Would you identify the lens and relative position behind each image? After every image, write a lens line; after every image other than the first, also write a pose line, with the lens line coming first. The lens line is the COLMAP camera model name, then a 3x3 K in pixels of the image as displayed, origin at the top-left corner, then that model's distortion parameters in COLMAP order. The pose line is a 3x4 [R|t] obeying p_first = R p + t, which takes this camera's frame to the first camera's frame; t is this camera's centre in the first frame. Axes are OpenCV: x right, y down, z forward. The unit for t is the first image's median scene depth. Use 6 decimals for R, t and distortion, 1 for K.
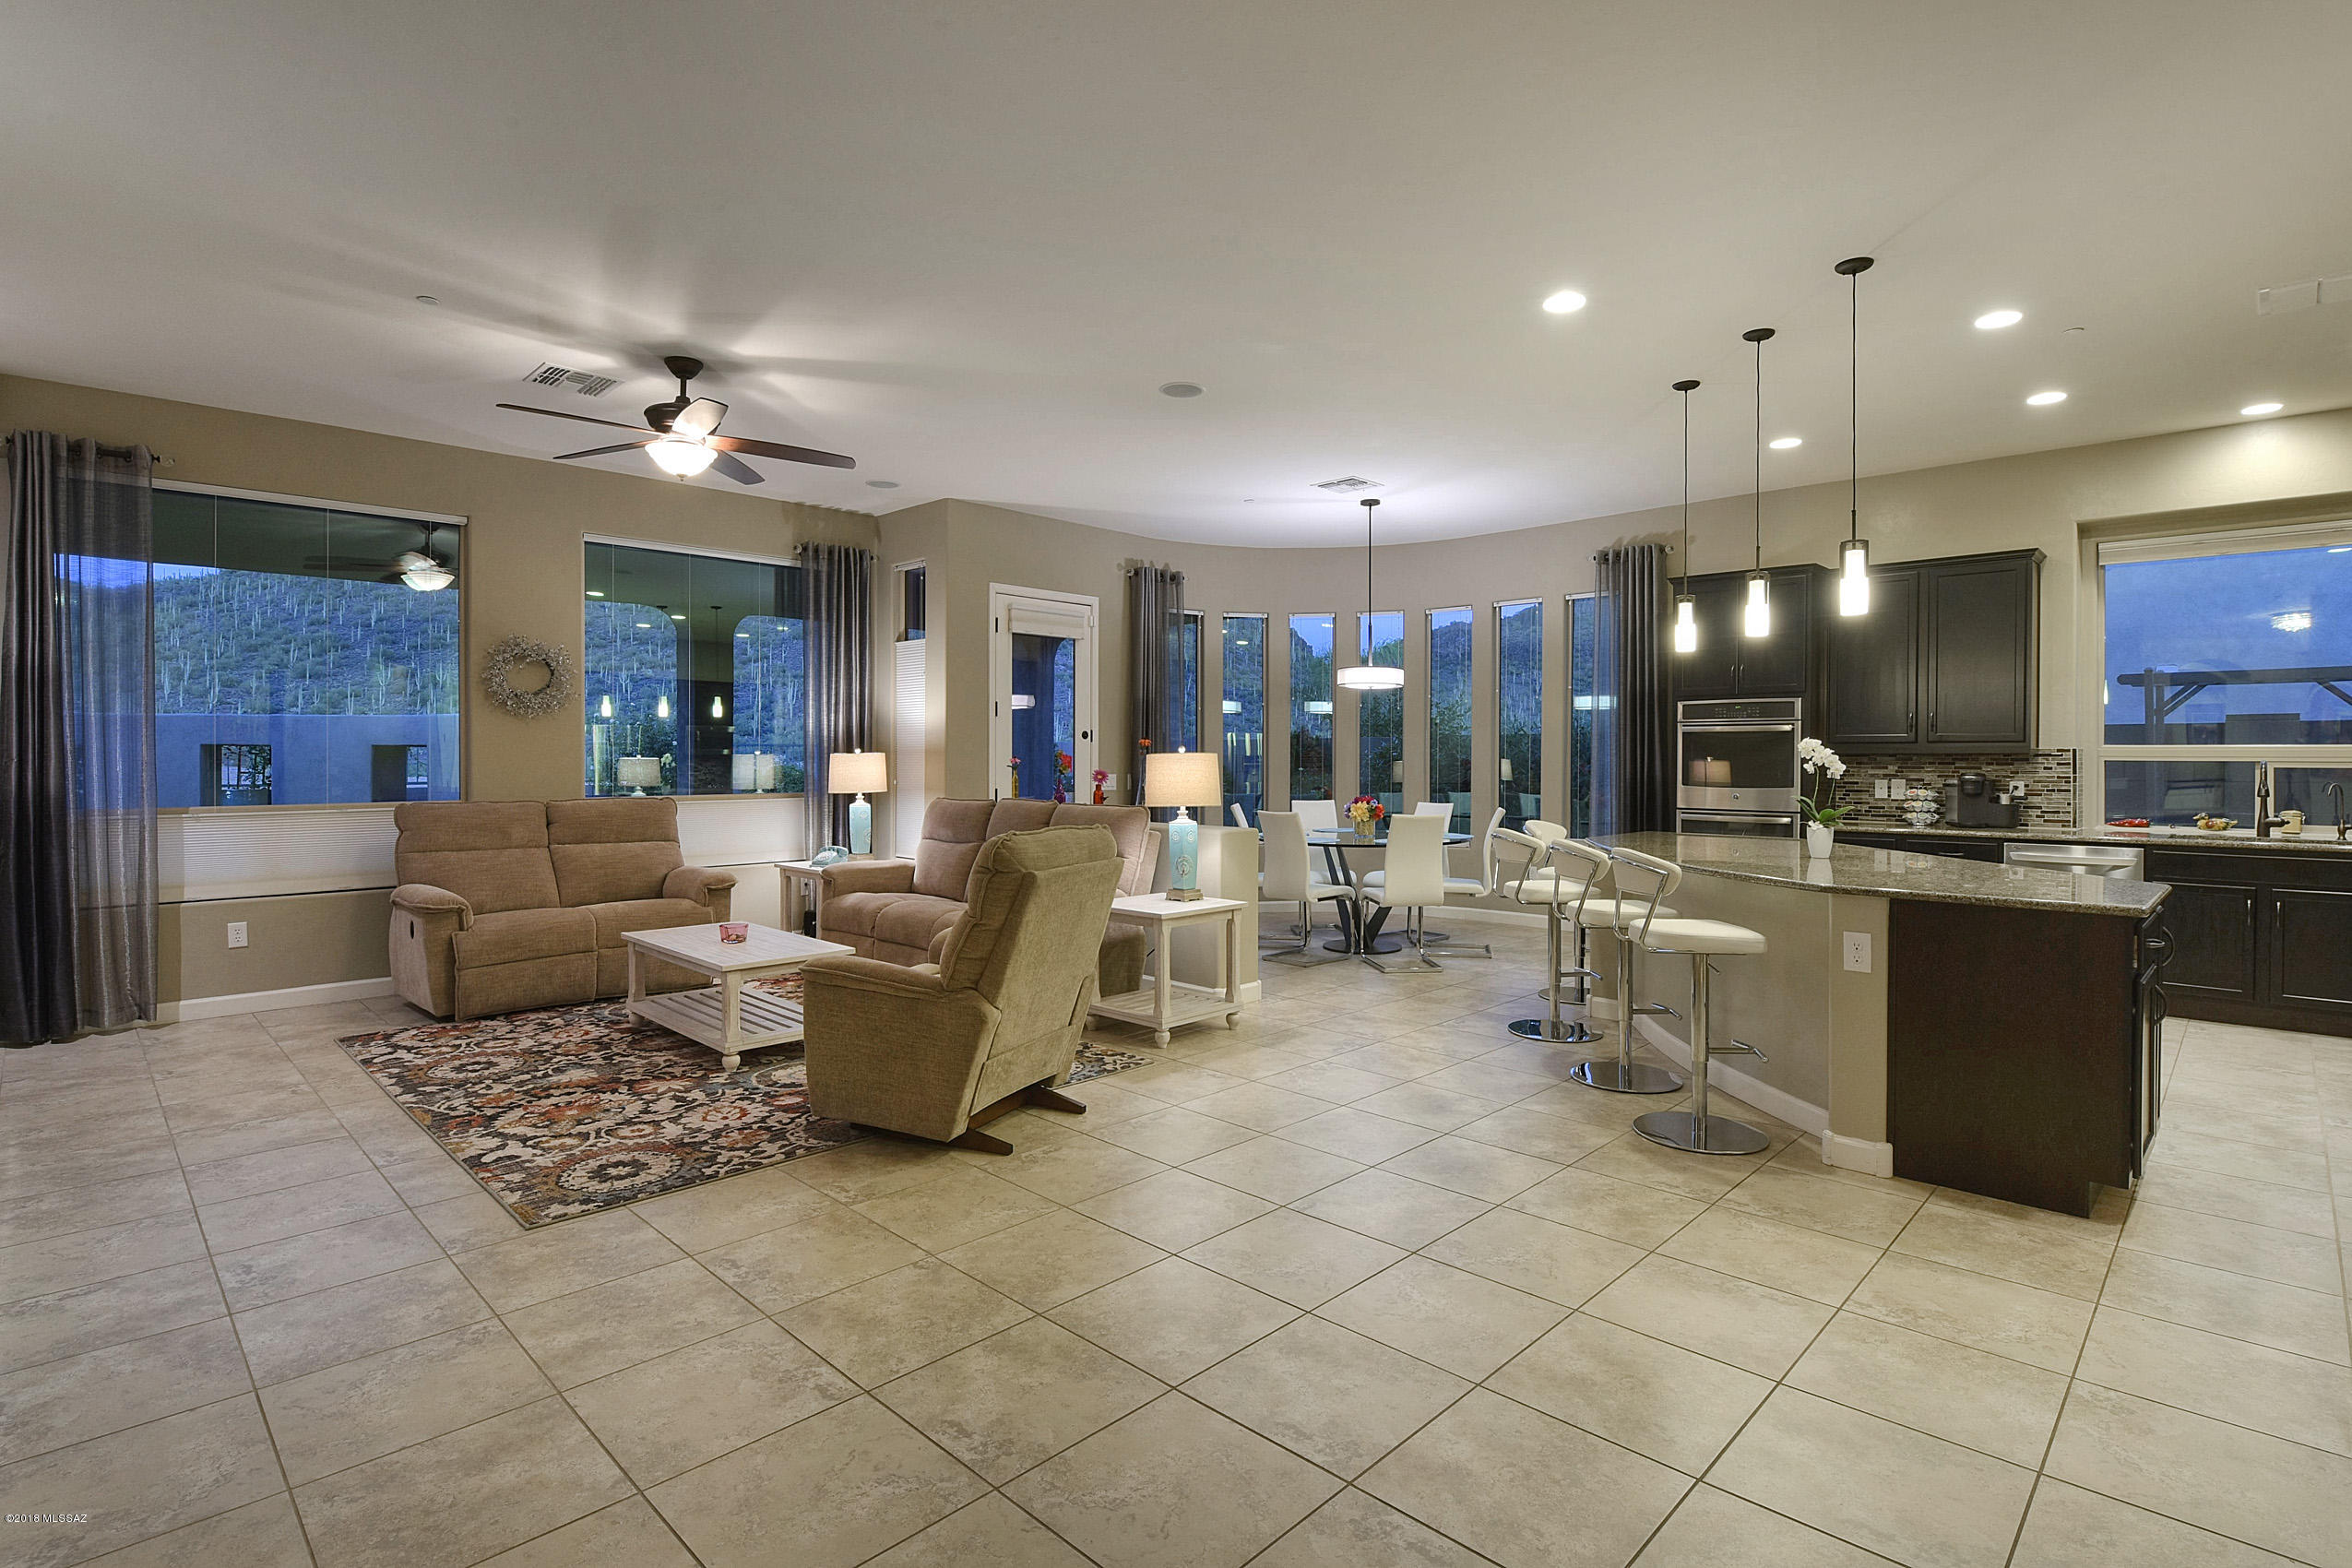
lens RADIAL K [[1074.8, 0, 1219.1], [0, 1074.8, 750.5], [0, 0, 1]] dist [-0.005742, -0.006992]
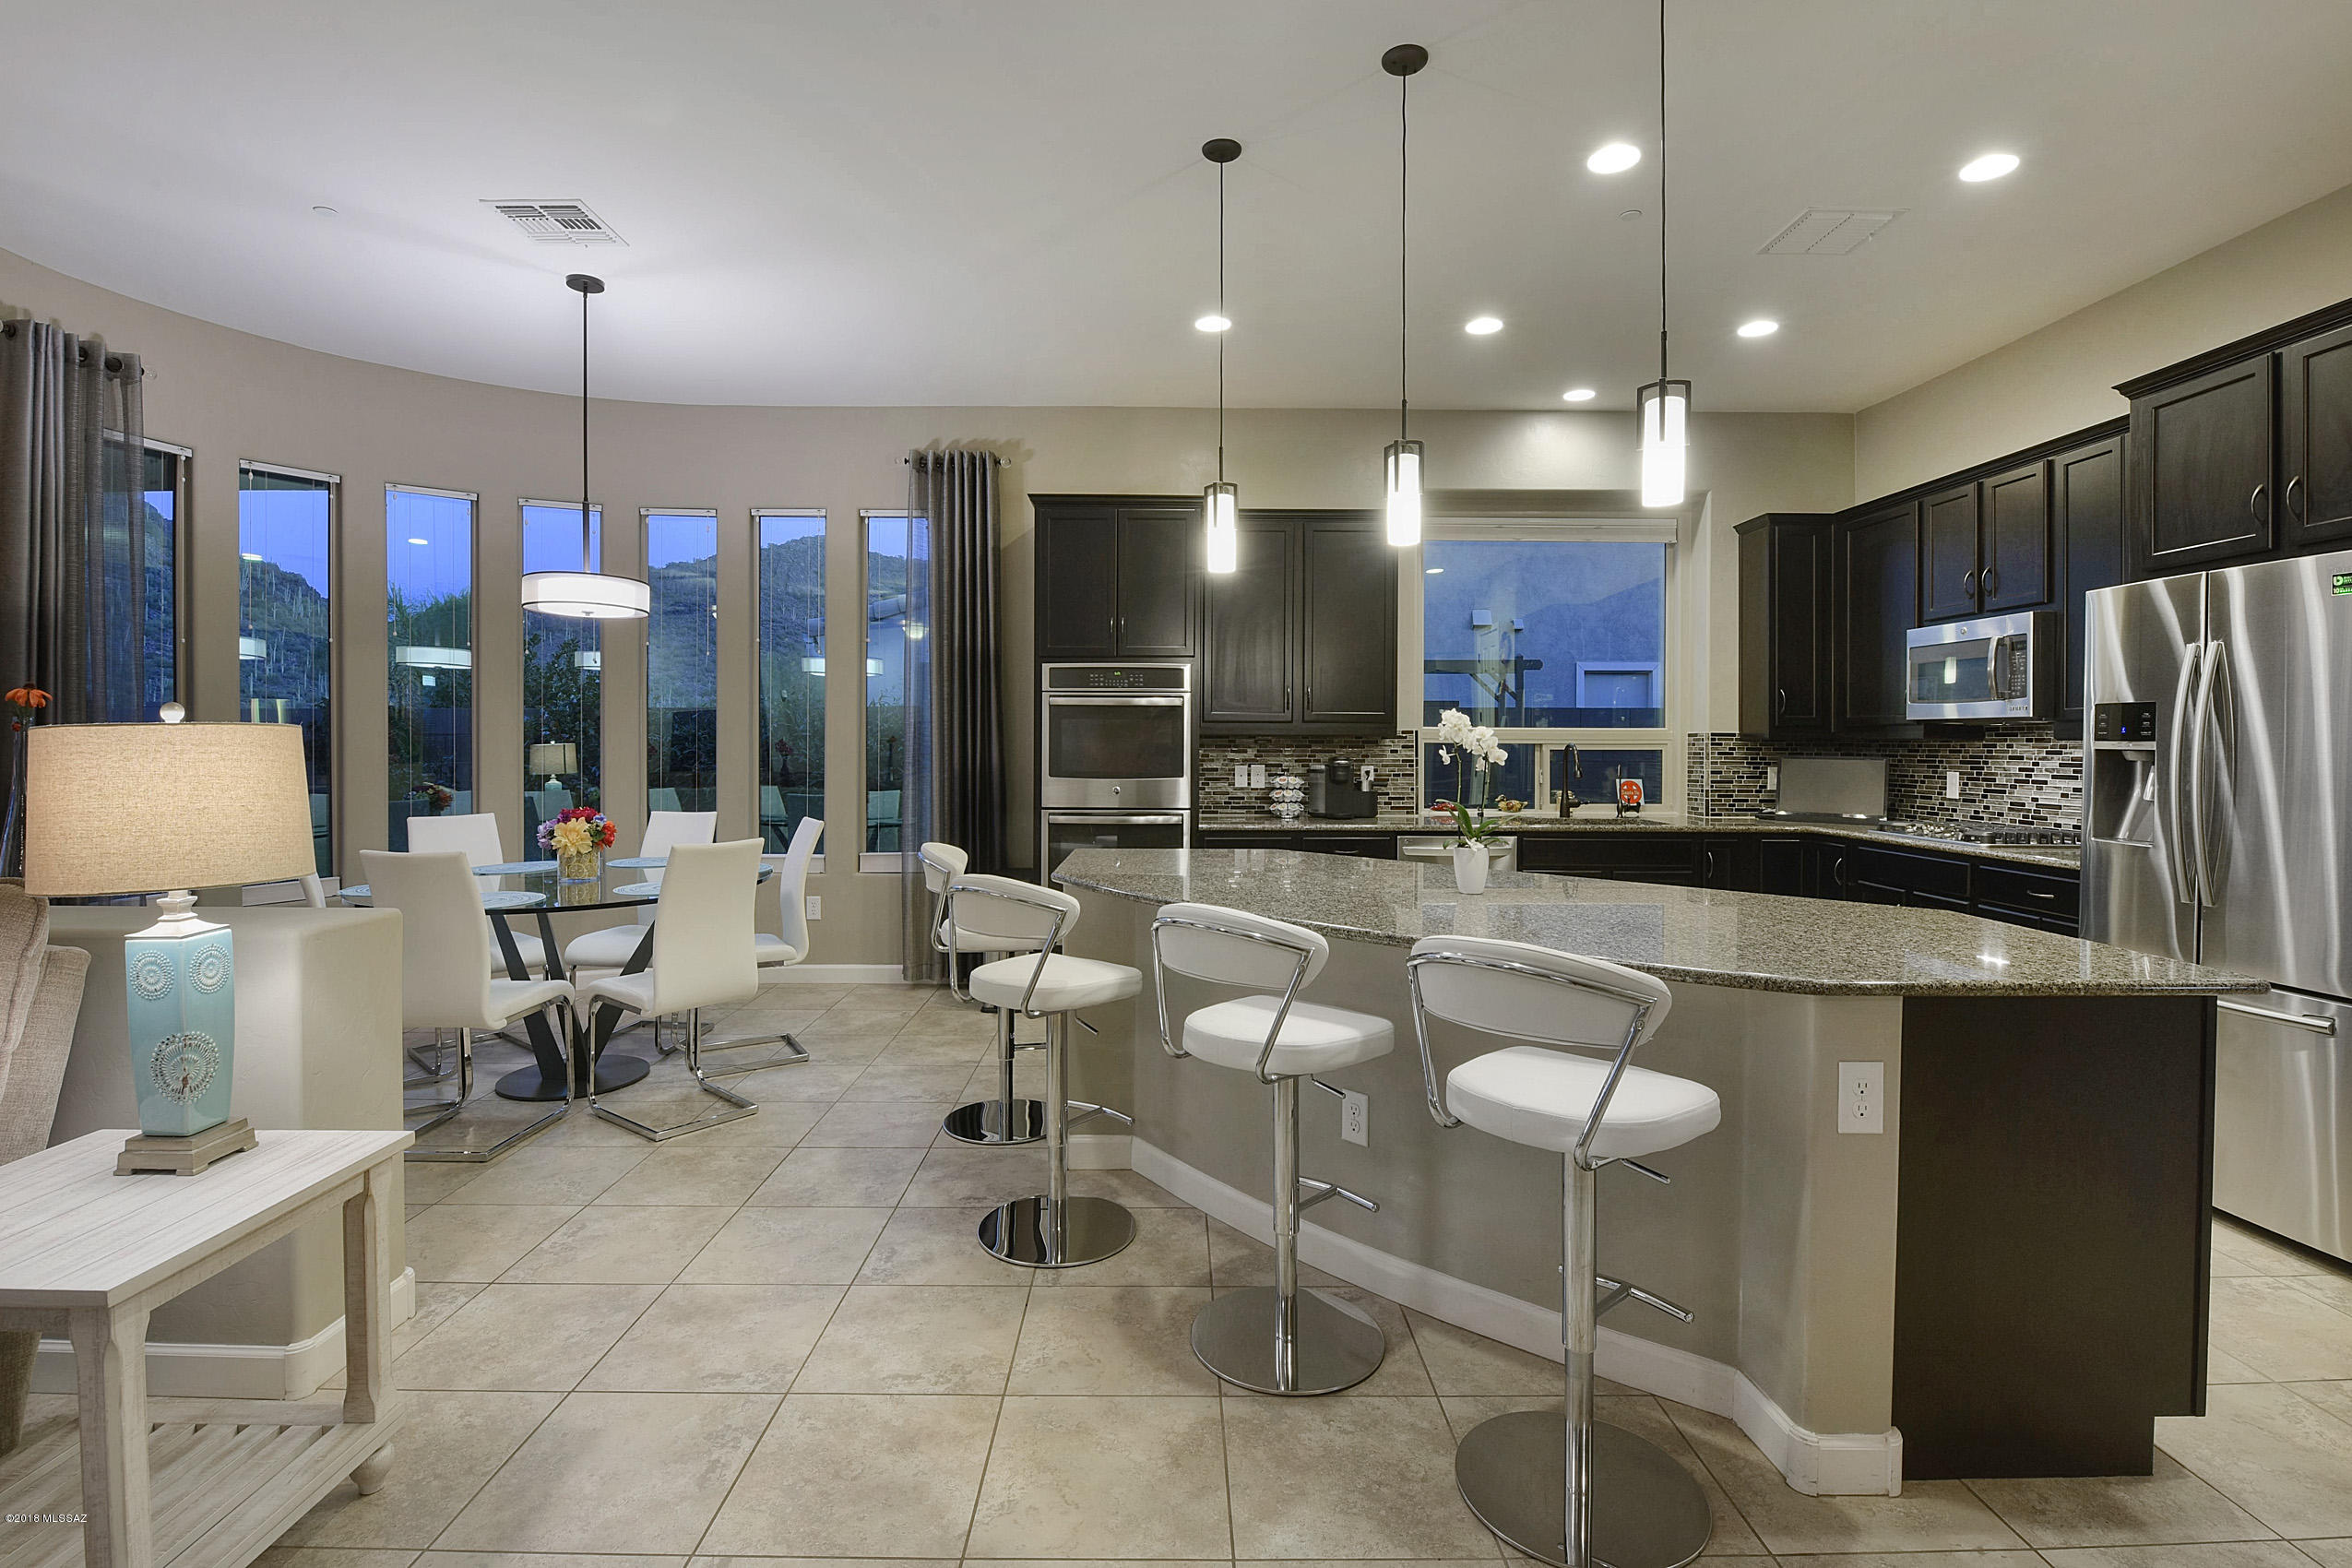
lens RADIAL K [[1082.7, 0, 1124.0], [0, 1082.7, 748.4], [0, 0, 1]] dist [-0.016537, 0.000642]
pose [[0.749217, -0.003797, 0.662313, -0.026340], [-0.008206, 0.999854, 0.015014, 0.001381], [-0.662273, -0.016684, 0.749077, 0.435761]]
